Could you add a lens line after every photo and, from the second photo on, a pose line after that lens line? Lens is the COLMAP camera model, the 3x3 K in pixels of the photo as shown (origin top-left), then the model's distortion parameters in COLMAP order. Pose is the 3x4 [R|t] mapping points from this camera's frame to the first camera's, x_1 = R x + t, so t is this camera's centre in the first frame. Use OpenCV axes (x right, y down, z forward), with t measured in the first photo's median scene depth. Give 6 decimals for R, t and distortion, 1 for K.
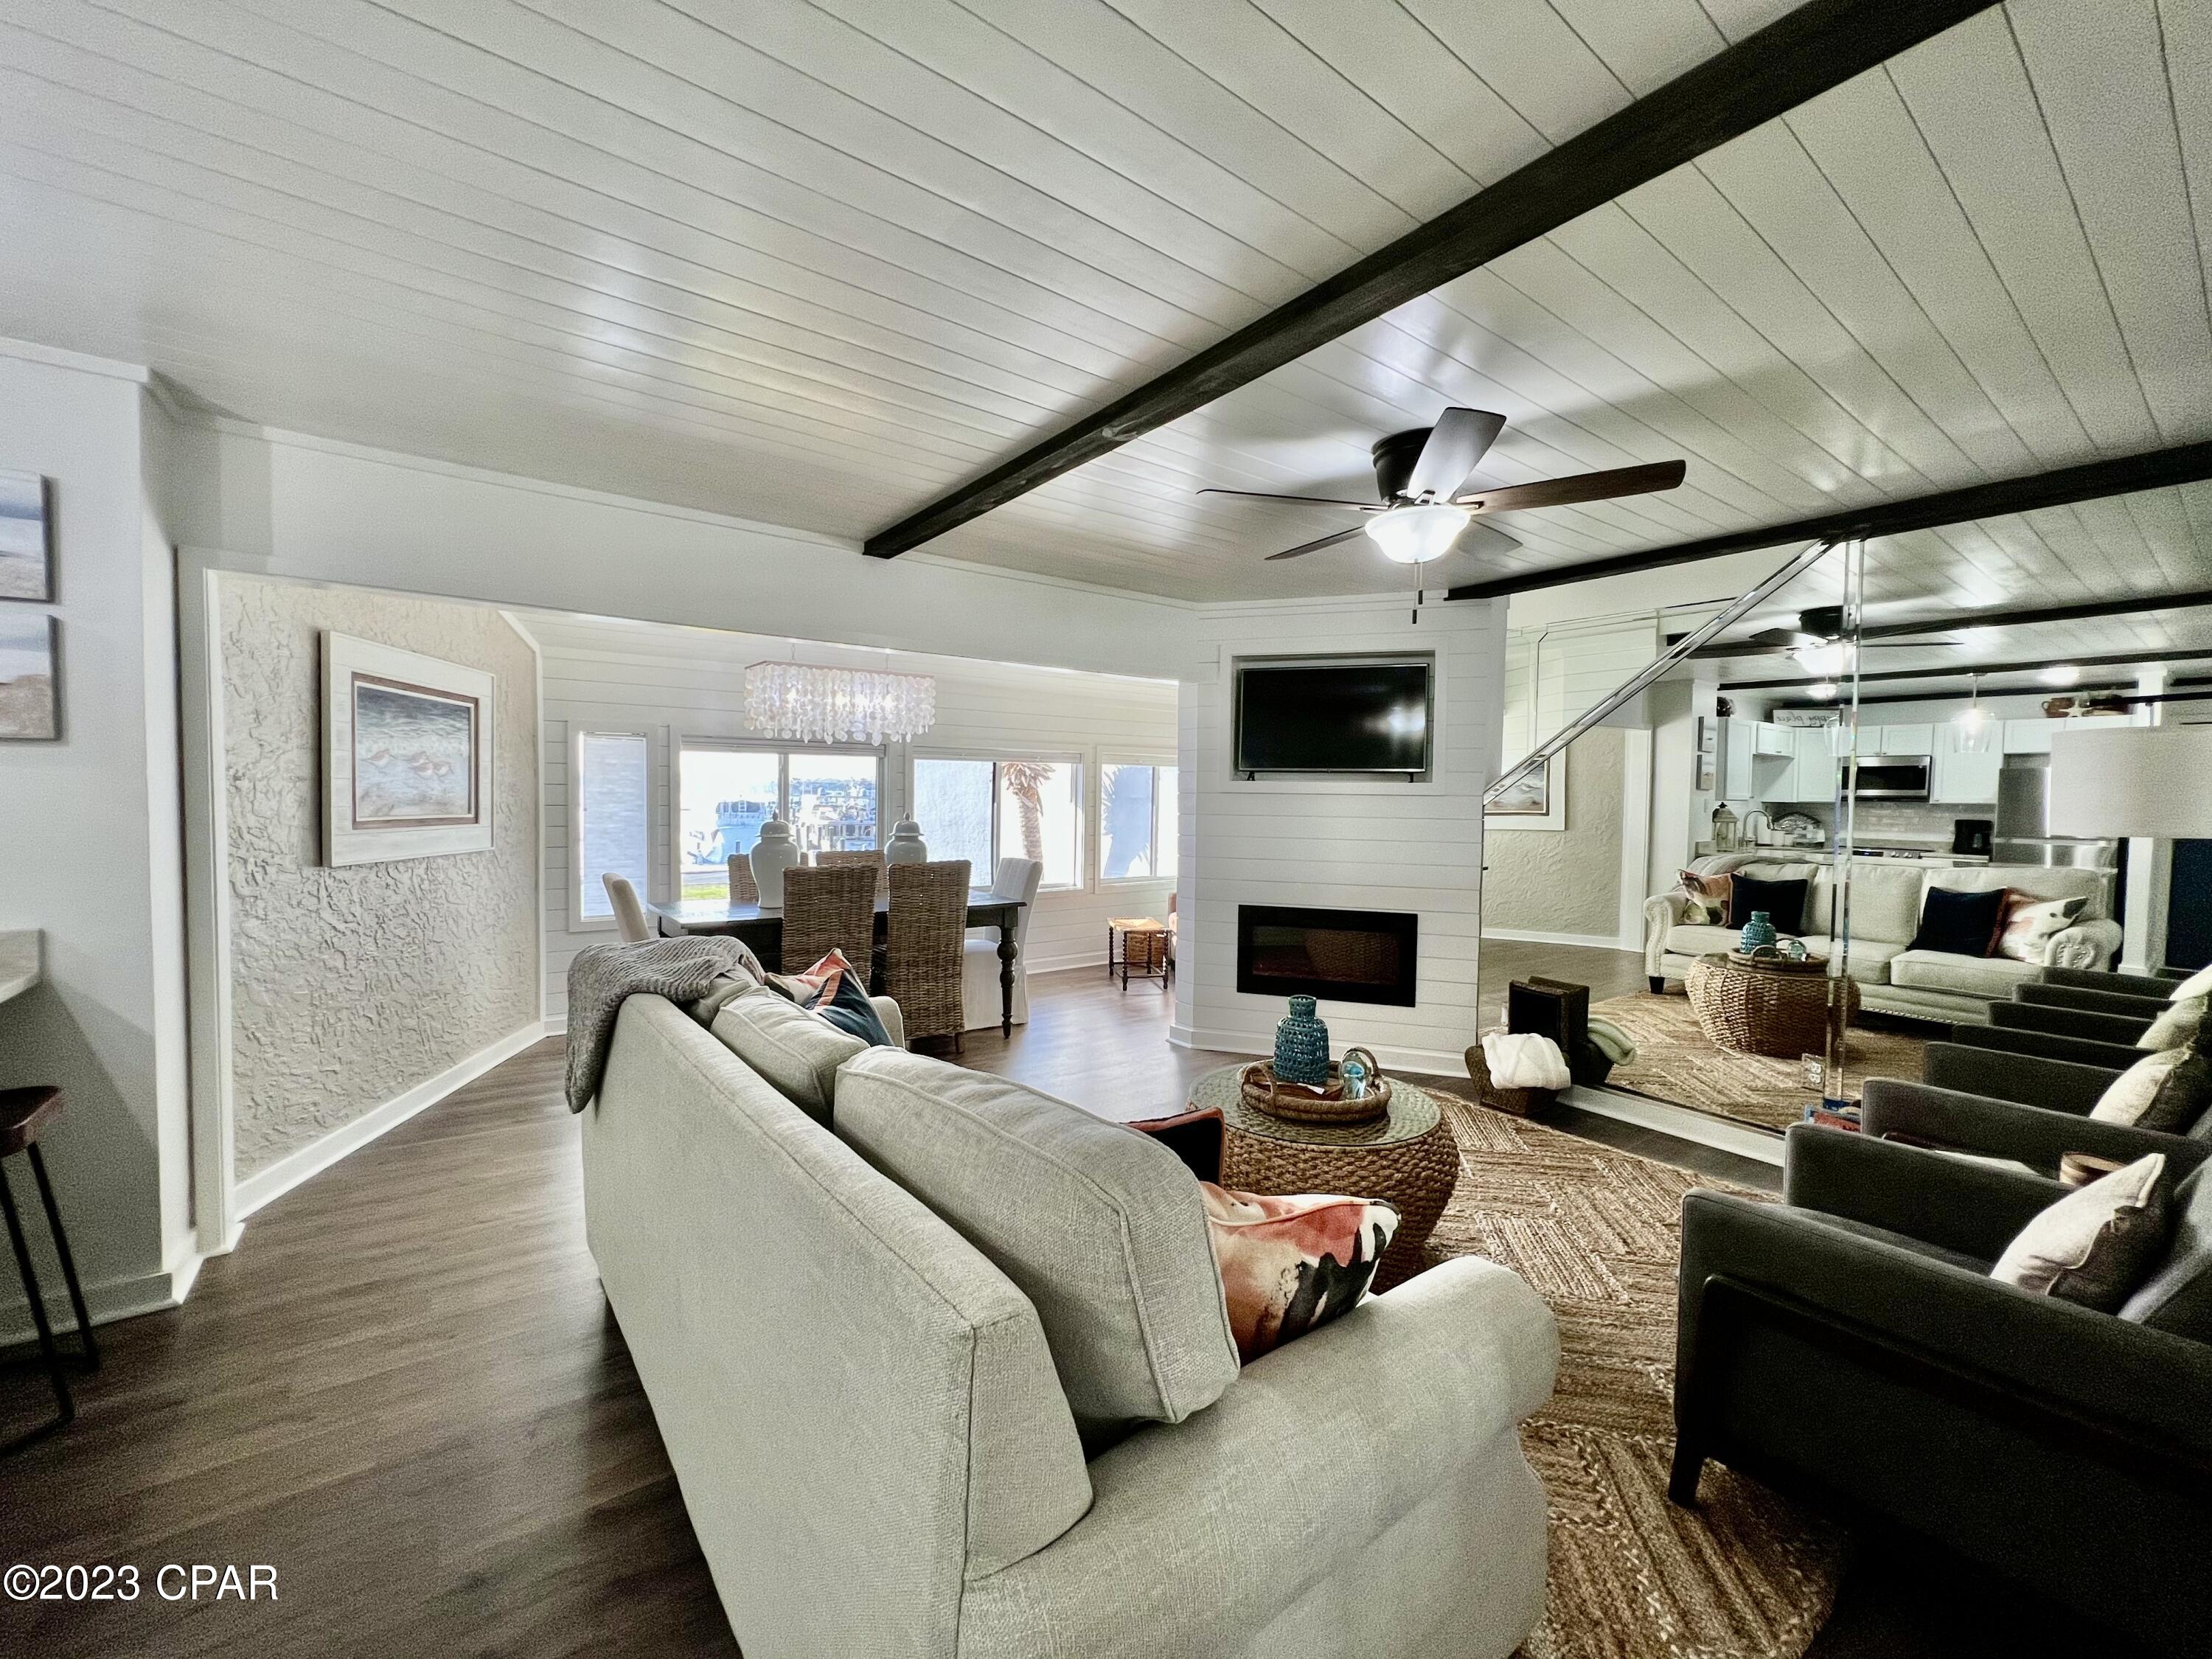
lens RADIAL K [[891.8, 0, 1101.1], [0, 891.8, 823.0], [0, 0, 1]] dist [-0.002320, 0.000060]
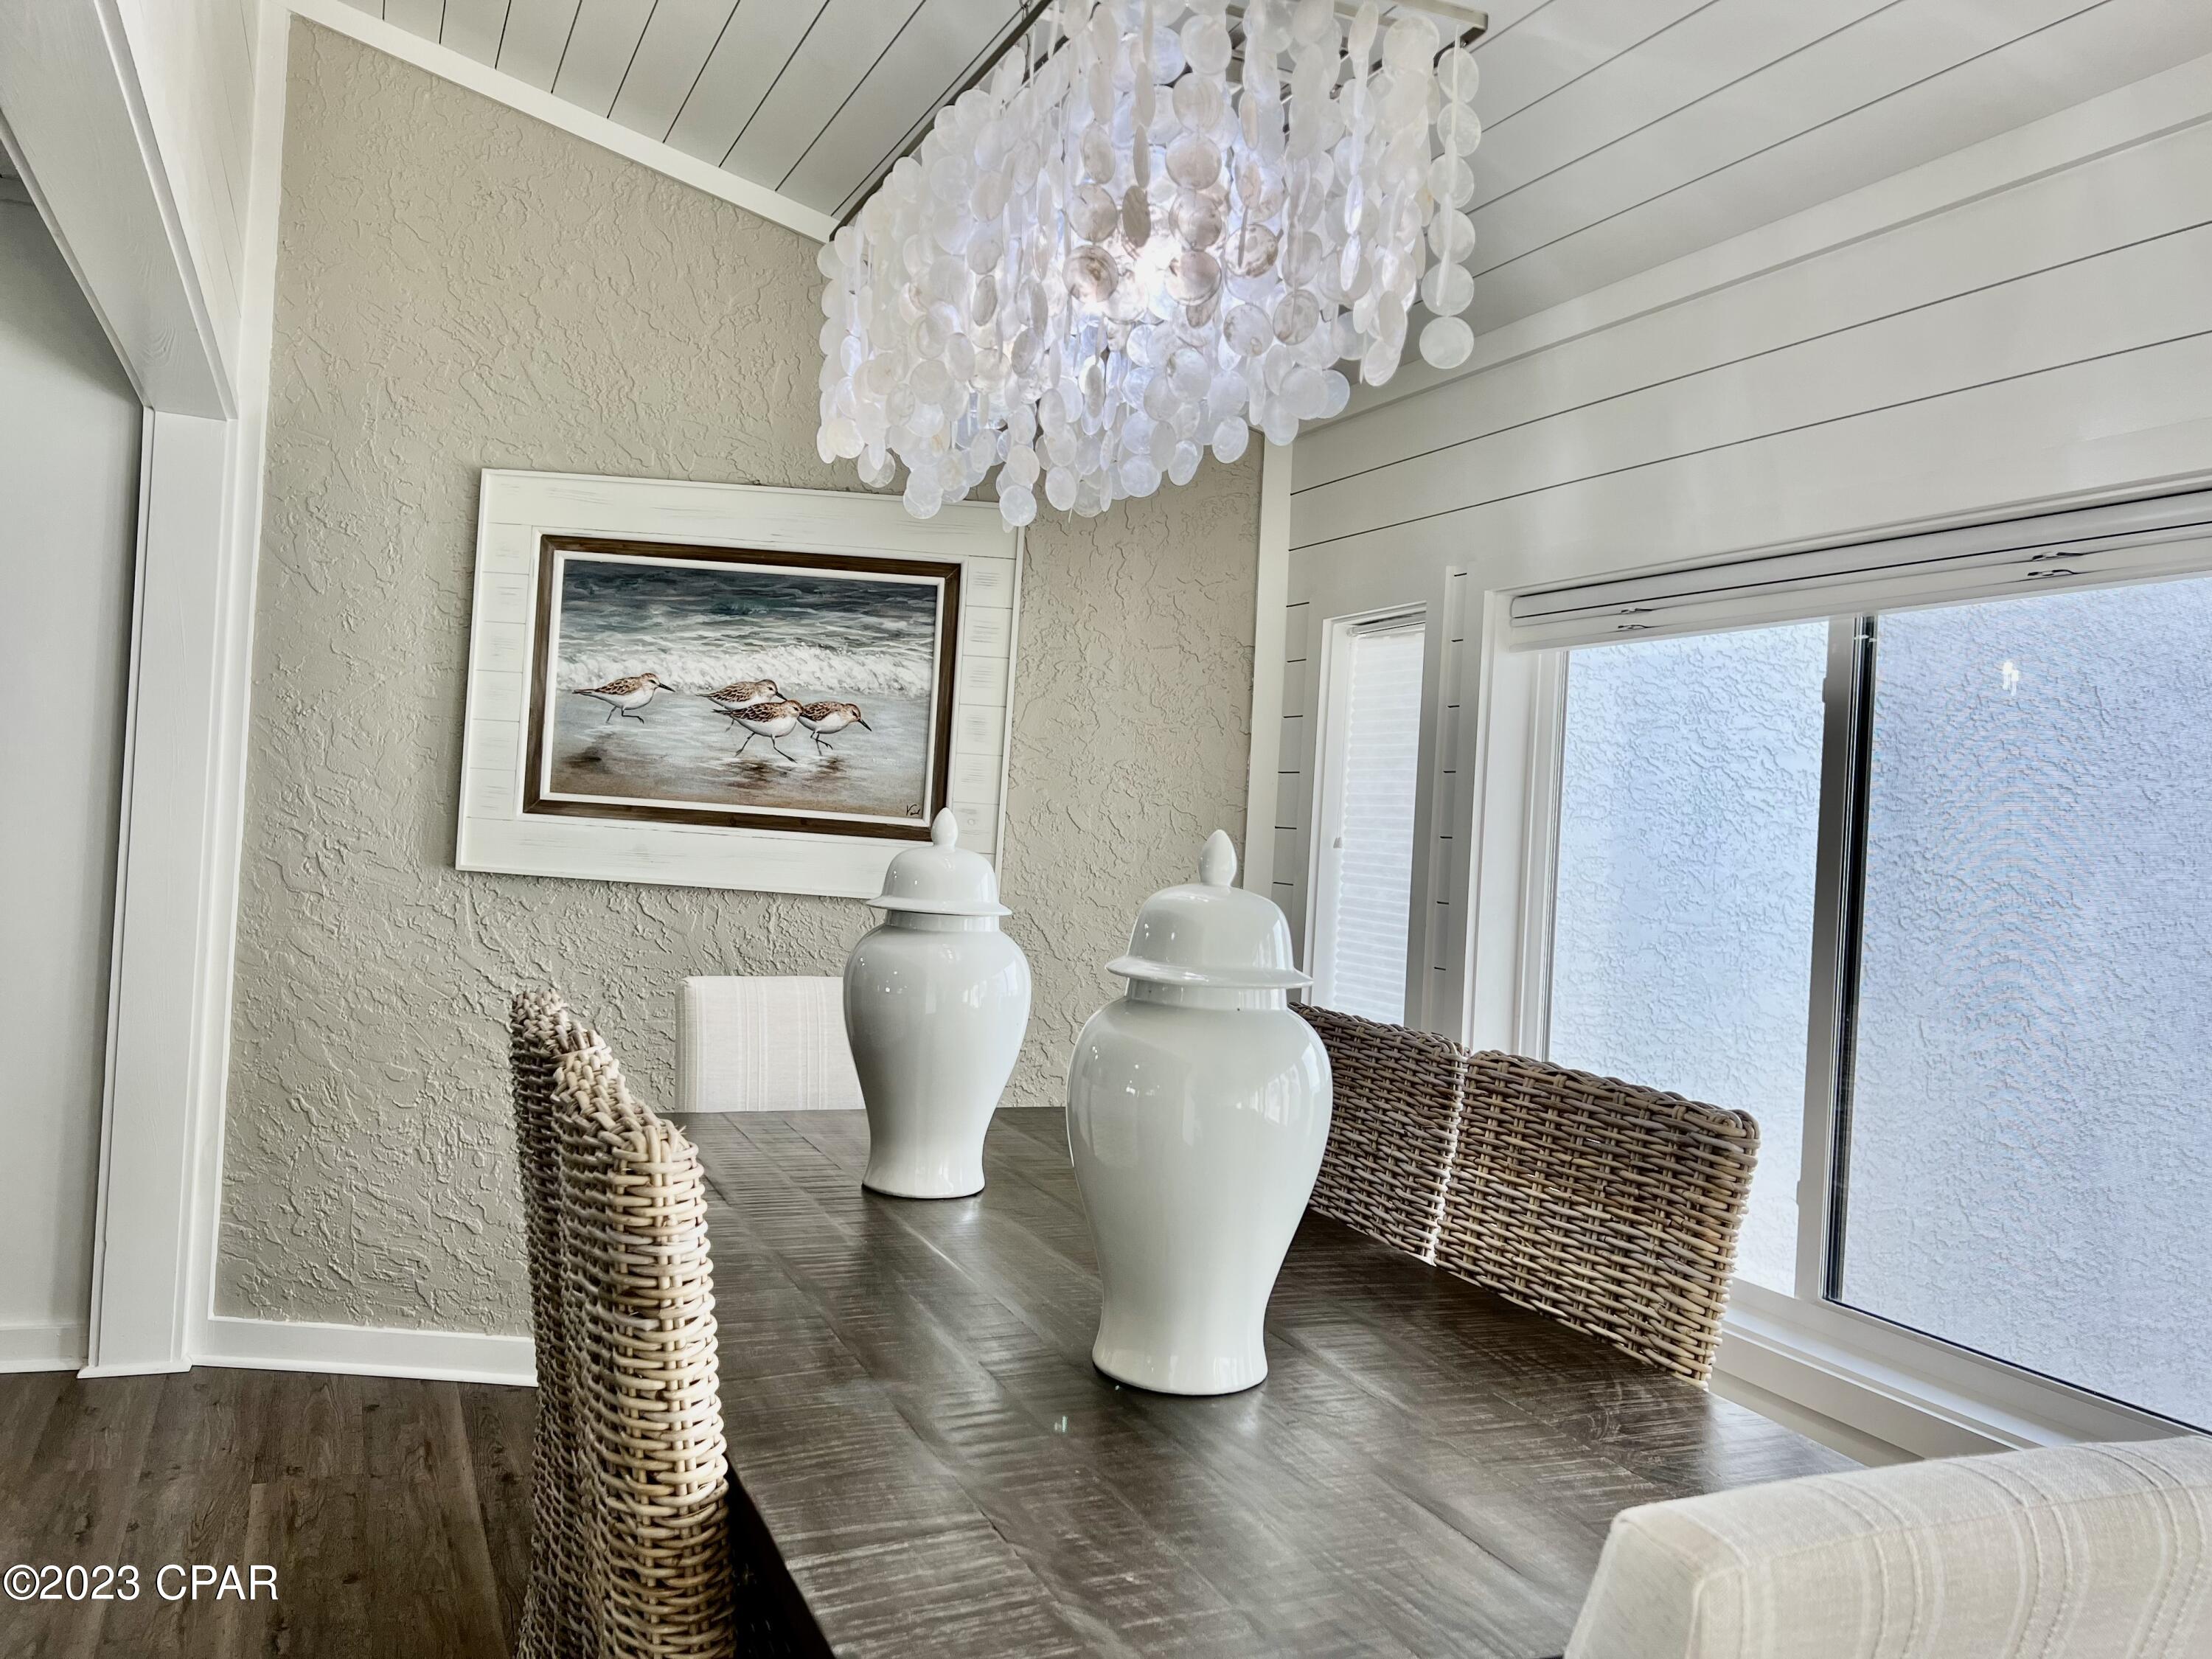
lens RADIAL K [[1664.3, 0, 1112.1], [0, 1664.3, 827.9], [0, 0, 1]] dist [0.029236, -0.018995]
pose [[-0.202274, -0.025408, -0.978999, 0.088434], [-0.099864, 0.994988, -0.005189, -0.011115], [0.974224, 0.096717, -0.203798, 1.156456]]
